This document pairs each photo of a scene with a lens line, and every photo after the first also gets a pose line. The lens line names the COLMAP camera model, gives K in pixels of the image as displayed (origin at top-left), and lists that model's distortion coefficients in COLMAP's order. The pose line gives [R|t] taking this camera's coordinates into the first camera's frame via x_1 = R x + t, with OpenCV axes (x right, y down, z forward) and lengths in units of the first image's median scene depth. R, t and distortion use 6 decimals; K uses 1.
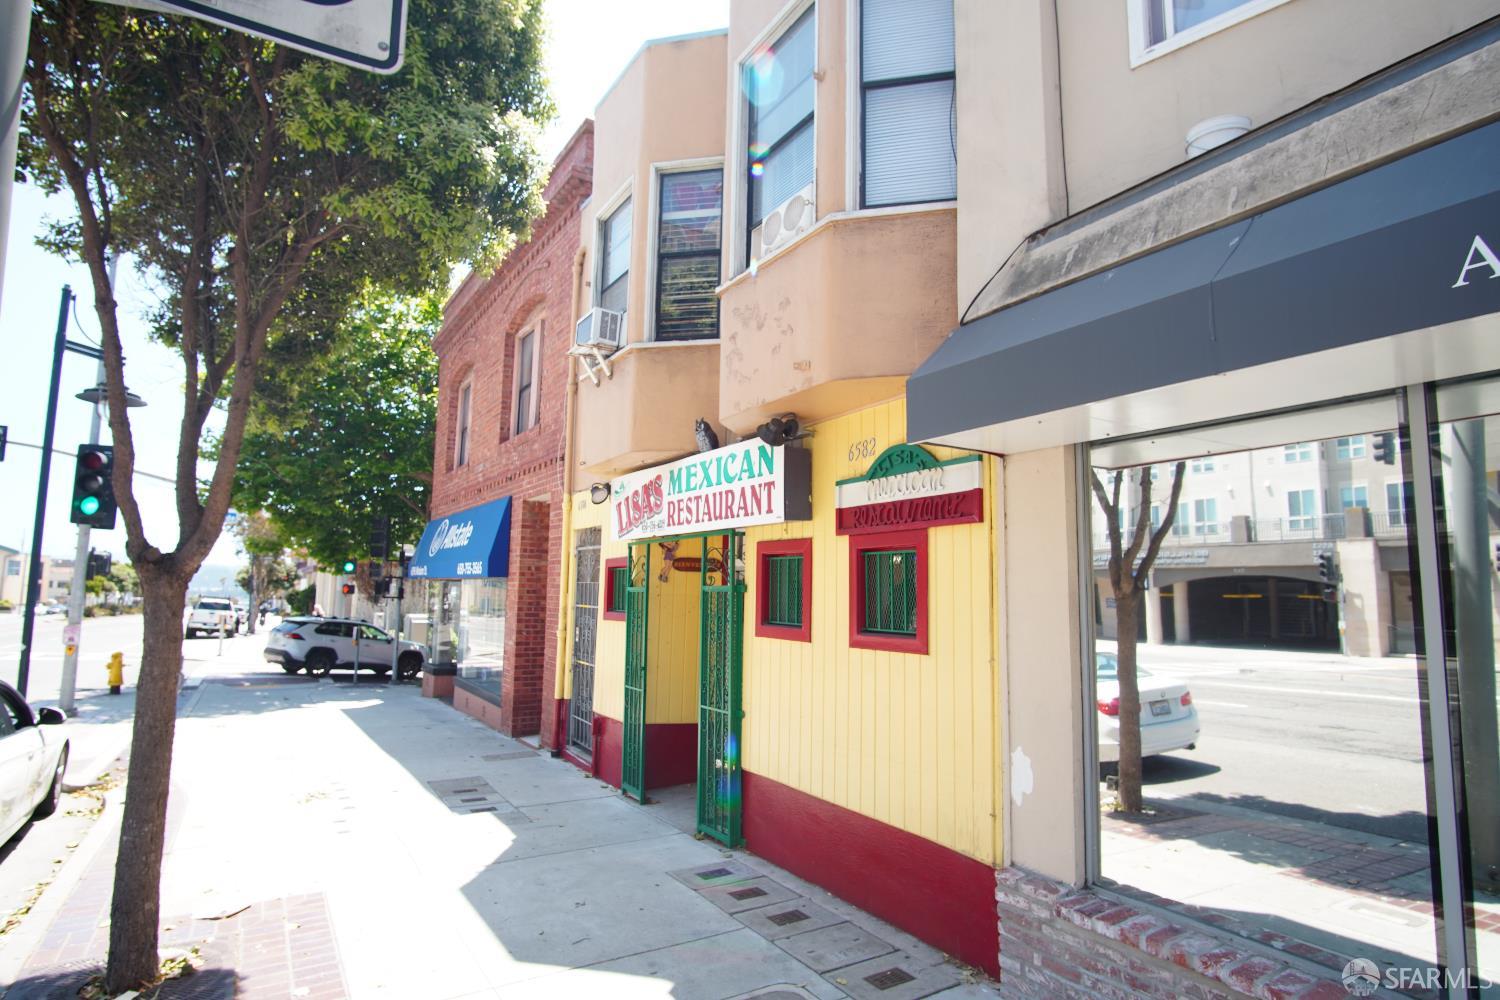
lens RADIAL K [[803.6, 0, 749.5], [0, 803.6, 504.4], [0, 0, 1]] dist [-0.034474, 0.008215]
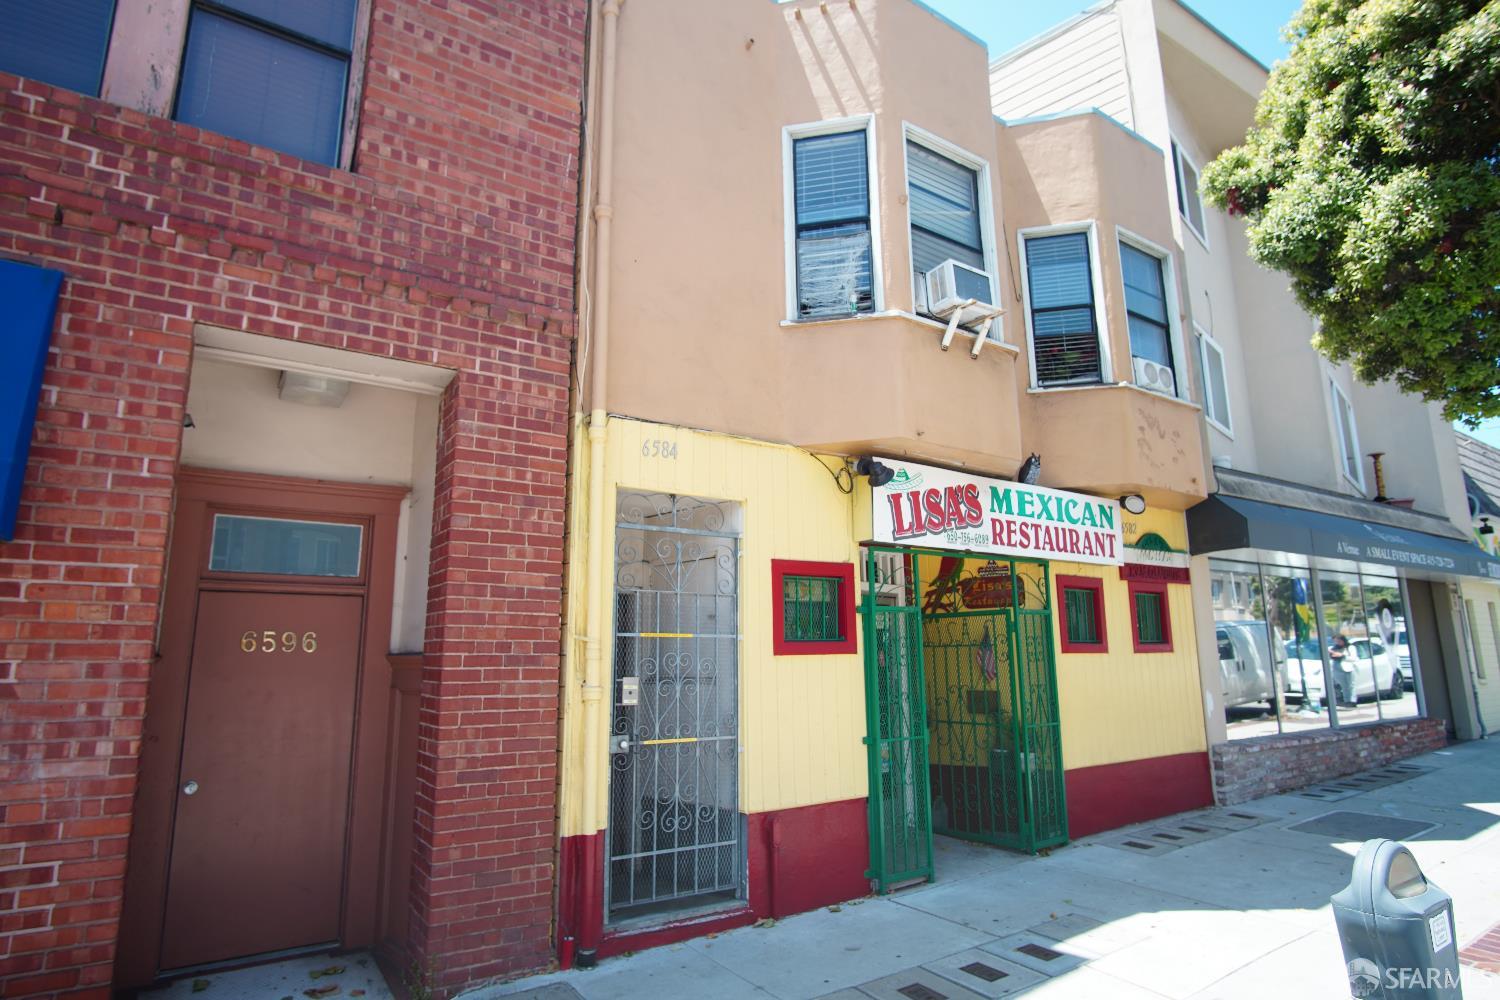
lens RADIAL K [[803.6, 0, 746.5], [0, 803.6, 500.0], [0, 0, 1]] dist [-0.034474, 0.008215]
pose [[-0.031771, 0.176639, 0.983763, -1.261206], [-0.103085, 0.978432, -0.179011, 0.214837], [-0.994165, -0.107098, -0.012877, 1.600965]]
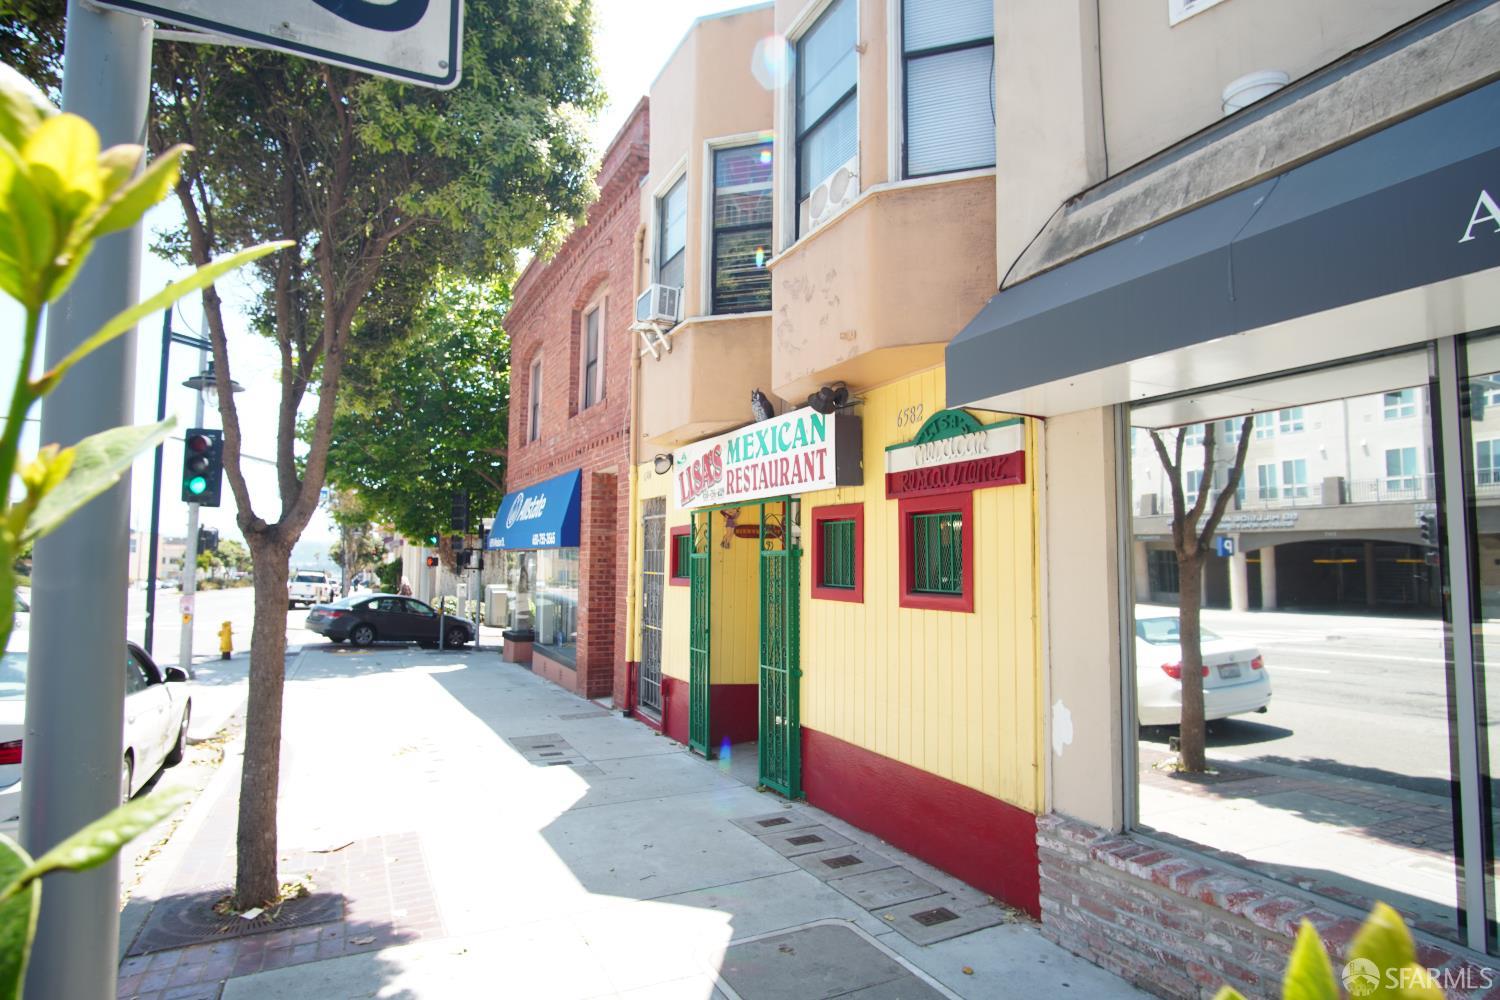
lens RADIAL K [[803.6, 0, 750.6], [0, 803.6, 504.1], [0, 0, 1]] dist [-0.034474, 0.008215]
pose [[0.996221, -0.014836, -0.085573, 0.020964], [0.017977, 0.999188, 0.036052, 0.003786], [0.084969, -0.037454, 0.995679, -0.038165]]
